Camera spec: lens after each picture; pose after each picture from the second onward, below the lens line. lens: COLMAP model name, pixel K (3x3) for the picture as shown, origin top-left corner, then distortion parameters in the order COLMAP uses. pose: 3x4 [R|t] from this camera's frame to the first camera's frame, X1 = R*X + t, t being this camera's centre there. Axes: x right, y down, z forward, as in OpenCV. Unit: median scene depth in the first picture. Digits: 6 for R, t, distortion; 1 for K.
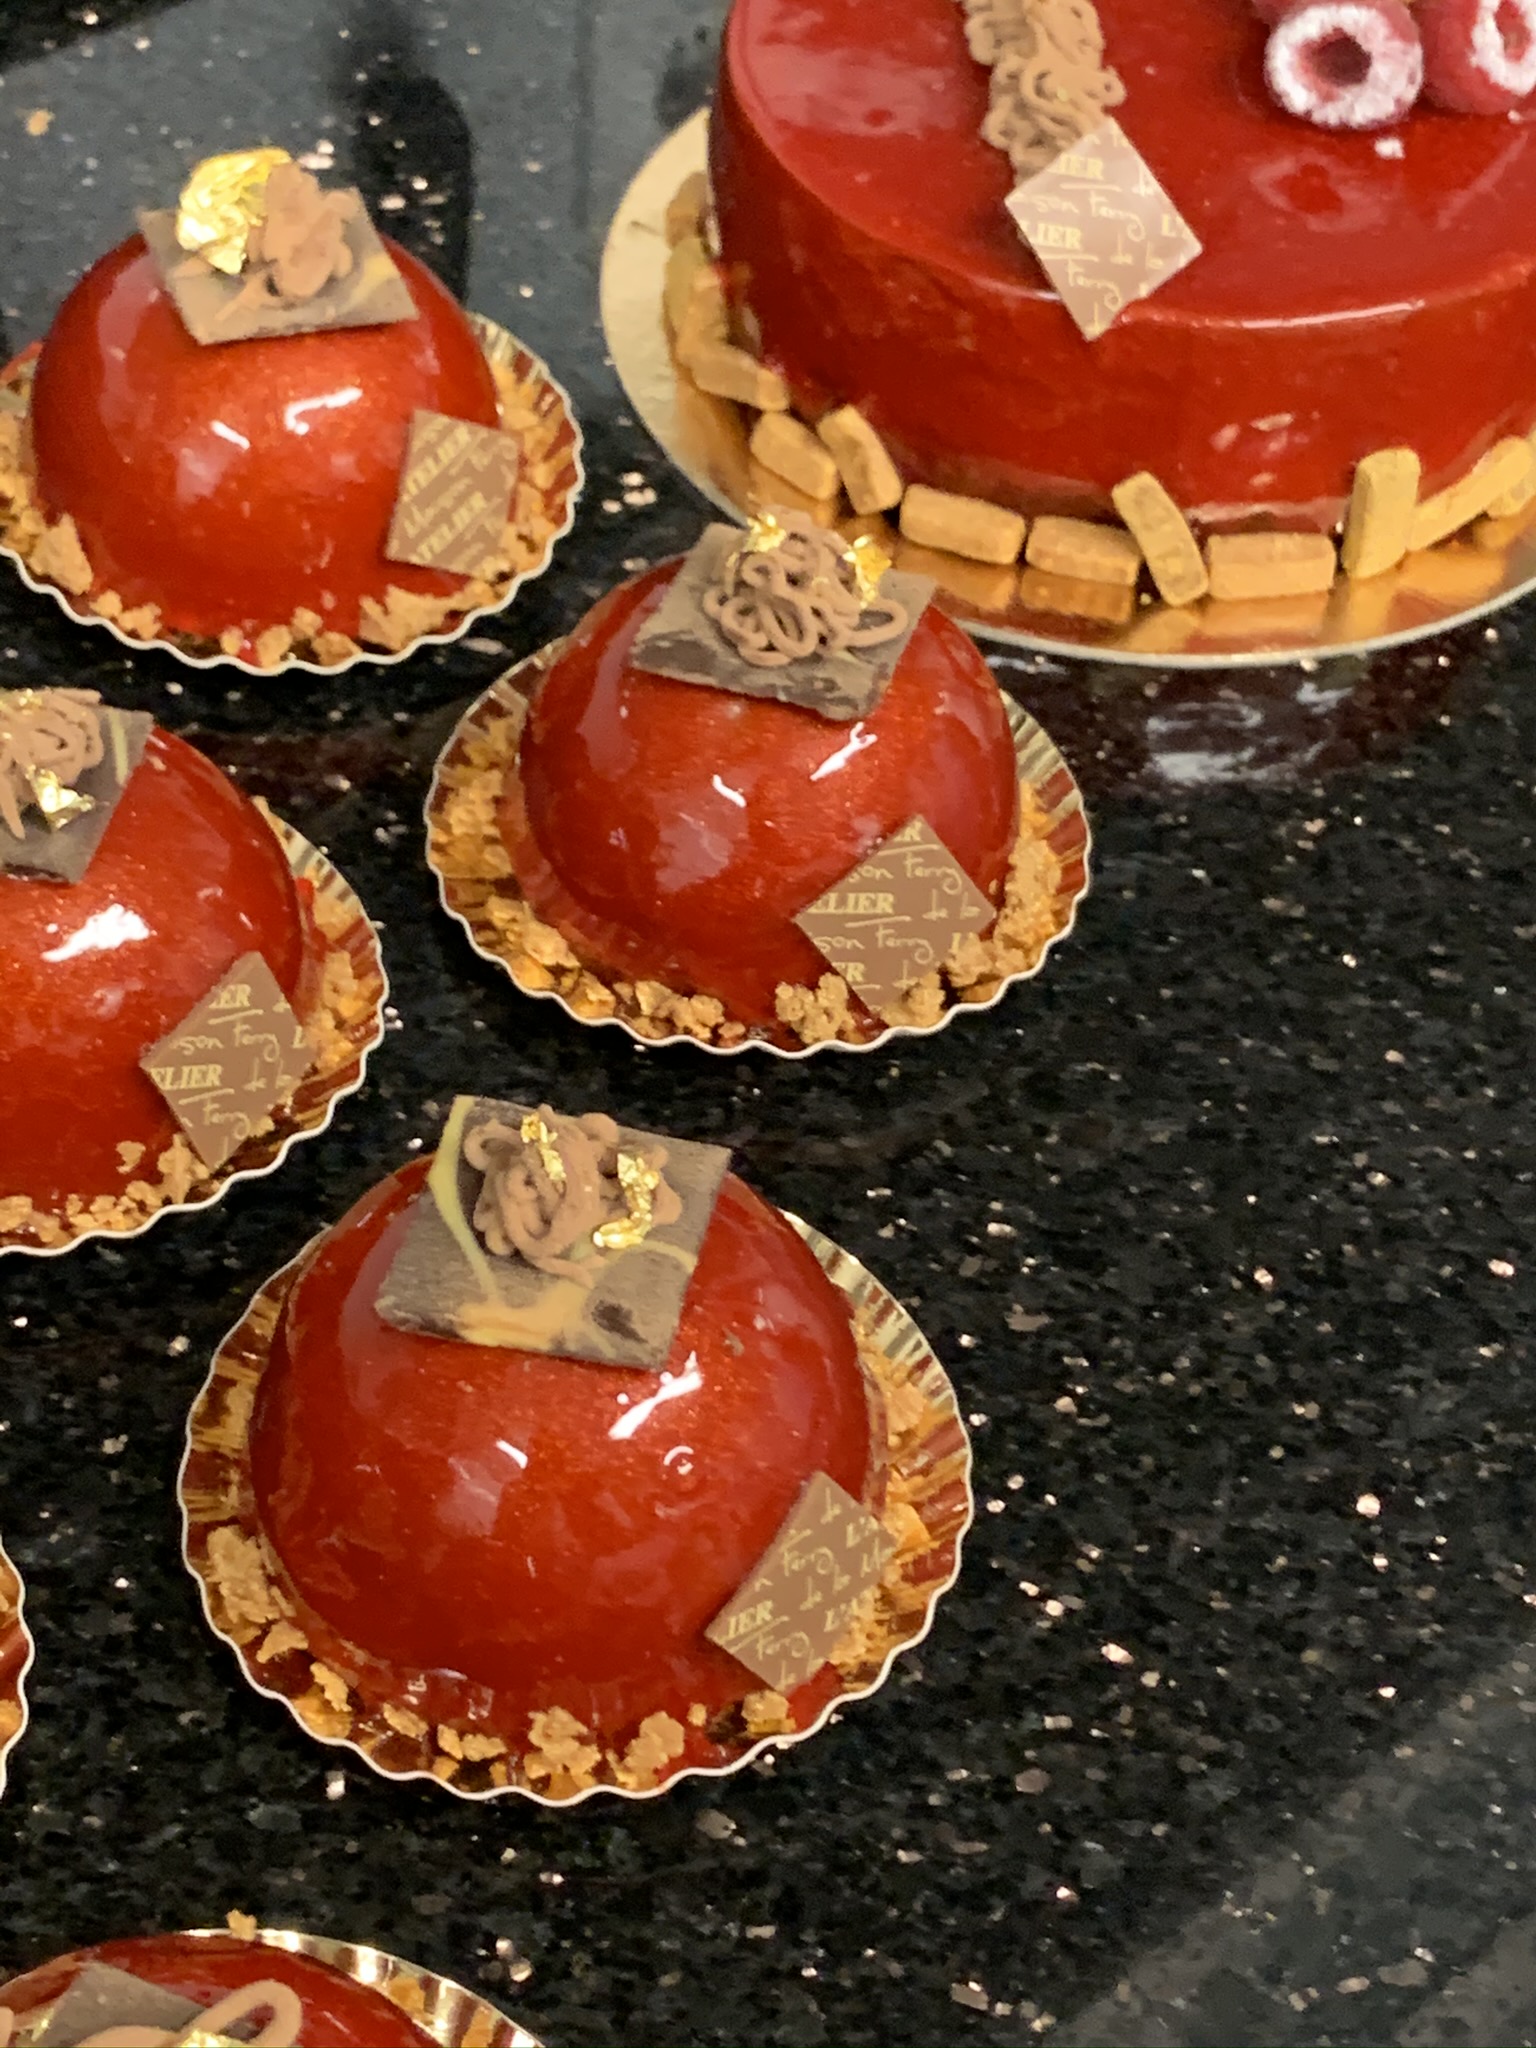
lens RADIAL K [[3712.2, 0, 812.5], [0, 3712.2, 997.5], [0, 0, 1]] dist [0.208096, -0.784277]
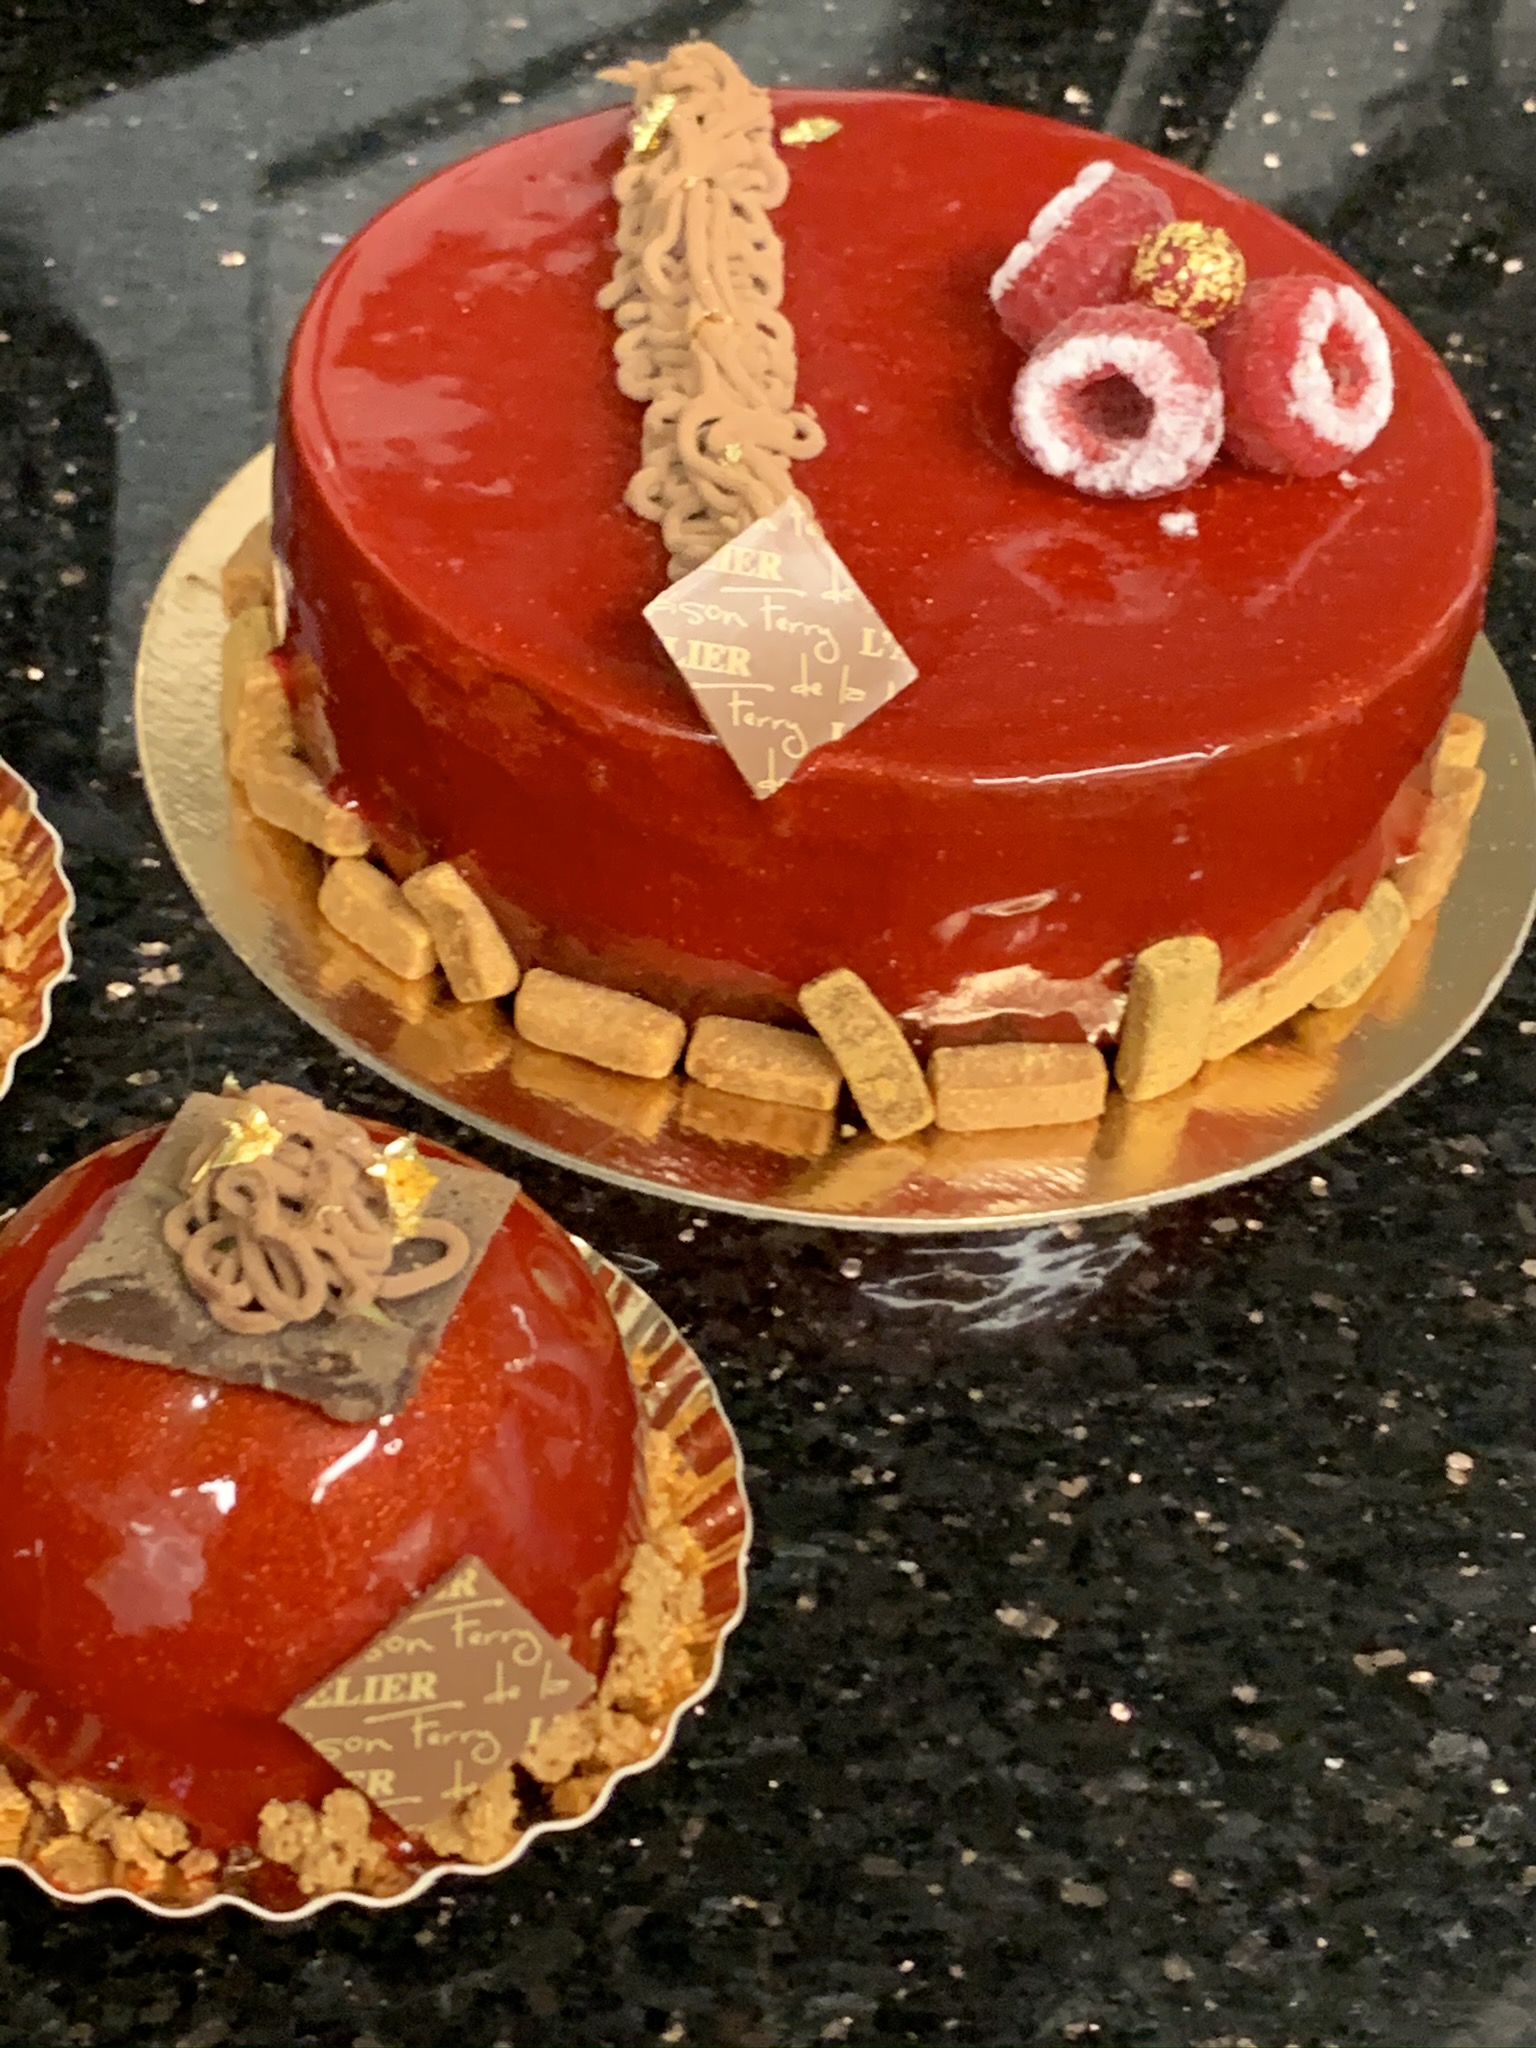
lens RADIAL K [[3711.7, 0, 764.1], [0, 3711.7, 965.8], [0, 0, 1]] dist [0.215900, -0.745578]
pose [[0.999532, 0.008154, 0.029494, 0.059039], [-0.006947, 0.999143, -0.040817, -0.126133], [-0.029801, 0.040593, 0.998731, 0.314855]]
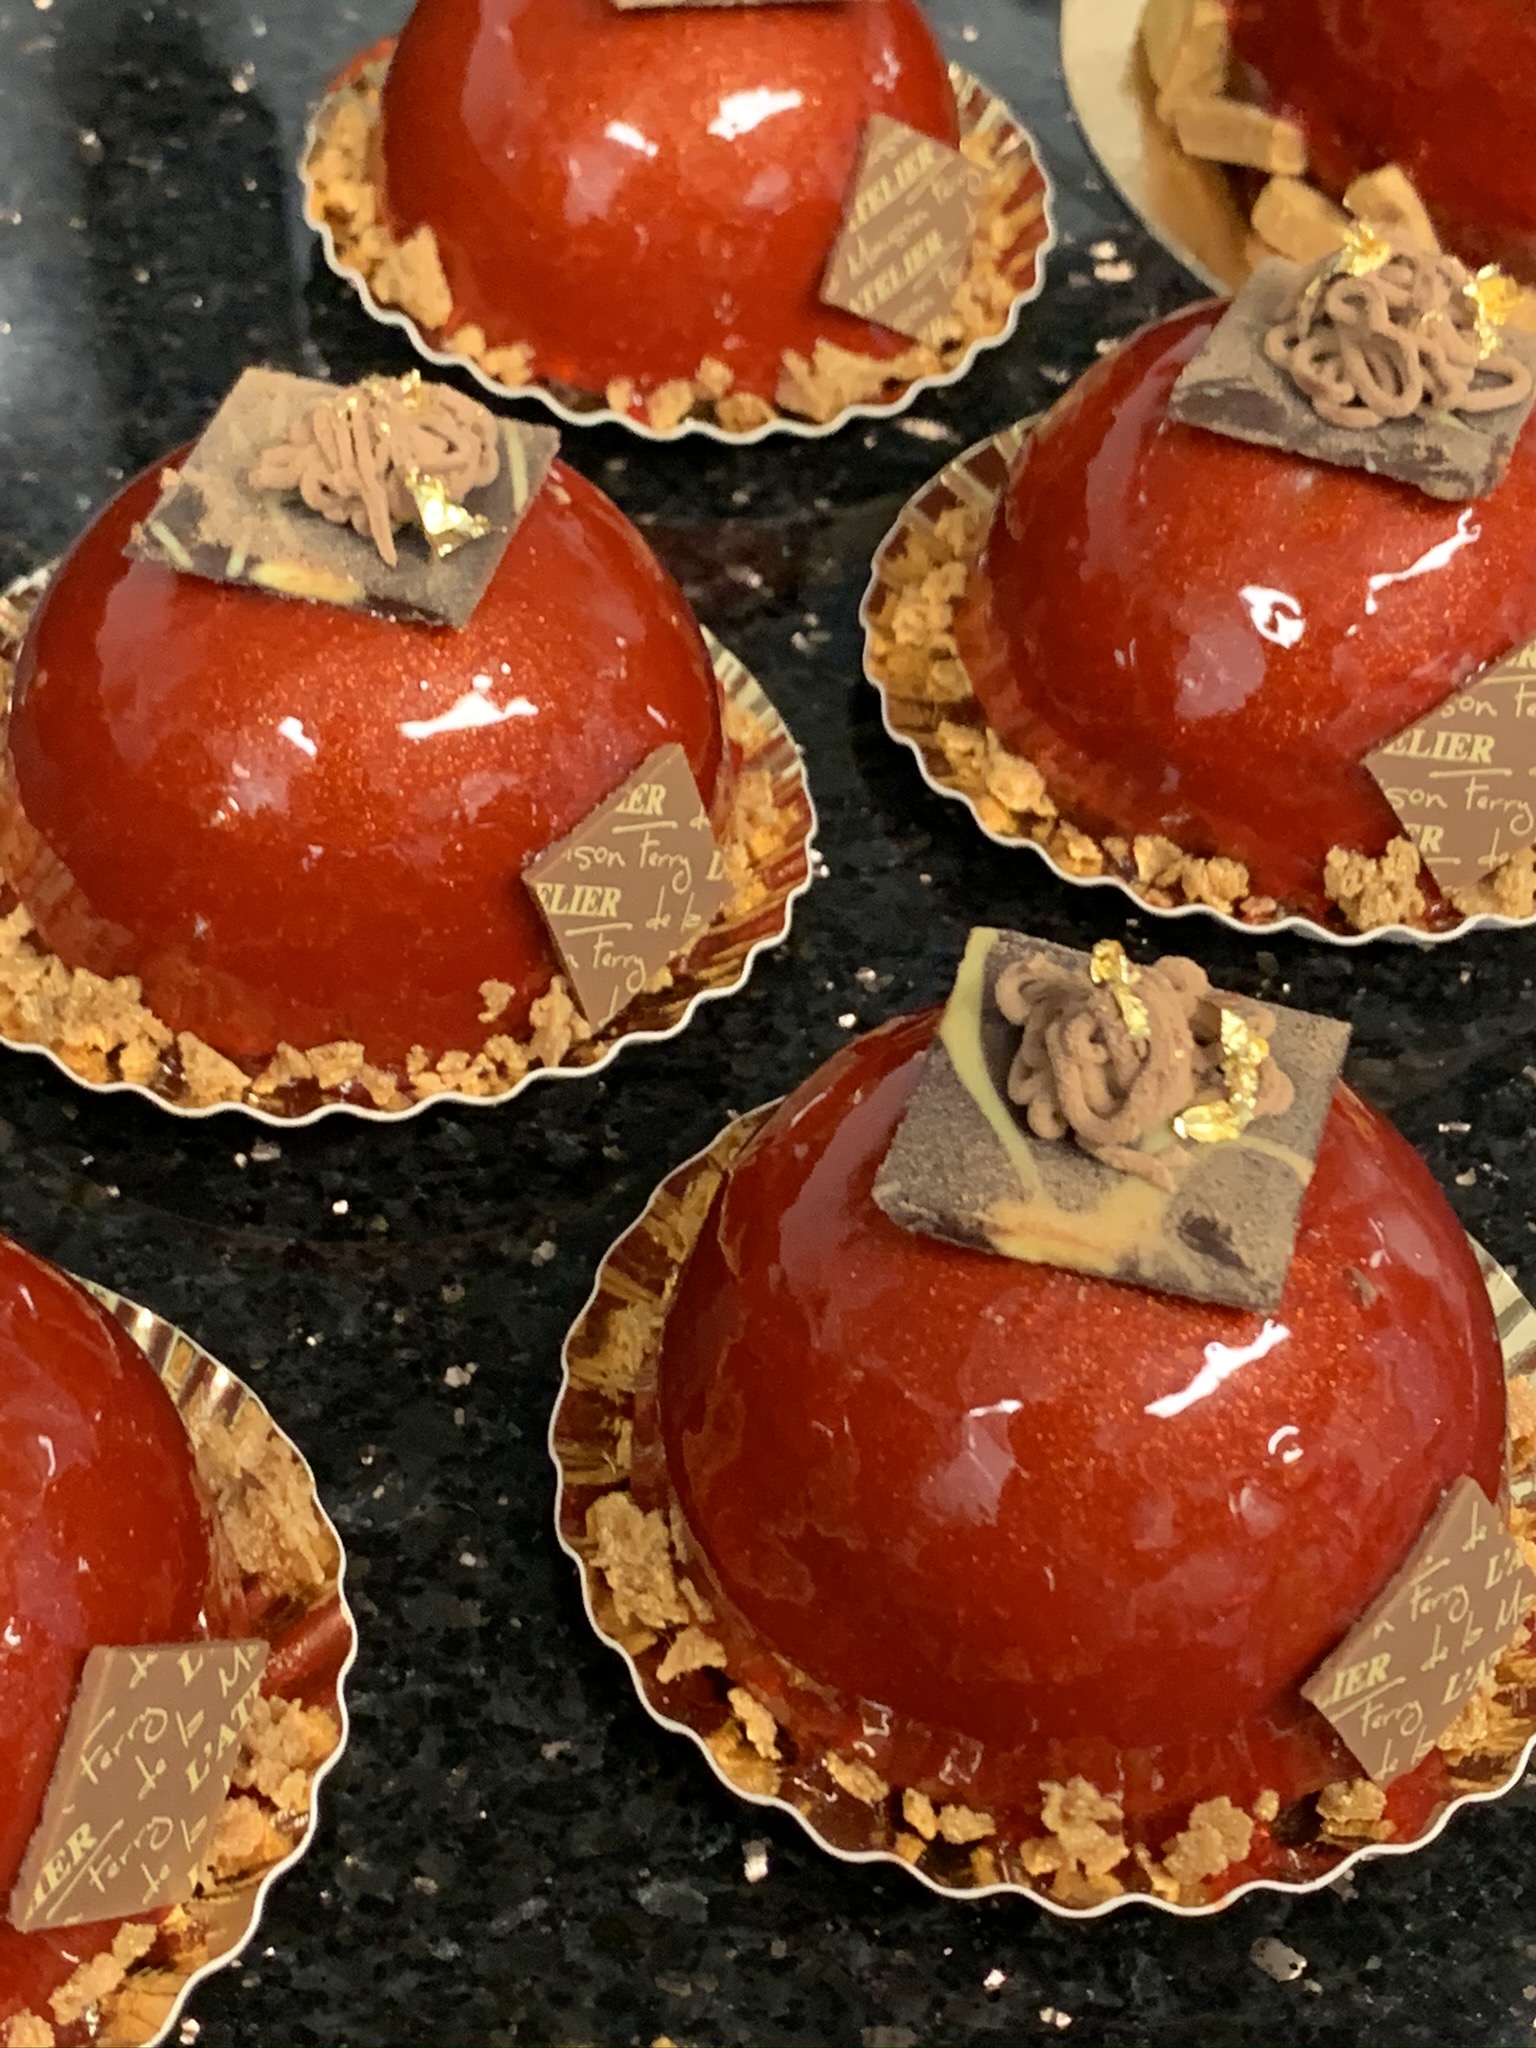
lens RADIAL K [[3718.9, 0, 795.1], [0, 3718.9, 949.6], [0, 0, 1]] dist [0.231433, -0.872672]
pose [[0.997044, 0.068131, -0.035504, -0.089422], [-0.069147, 0.997208, -0.028208, 0.046242], [0.033483, 0.030580, 0.998971, 0.228095]]
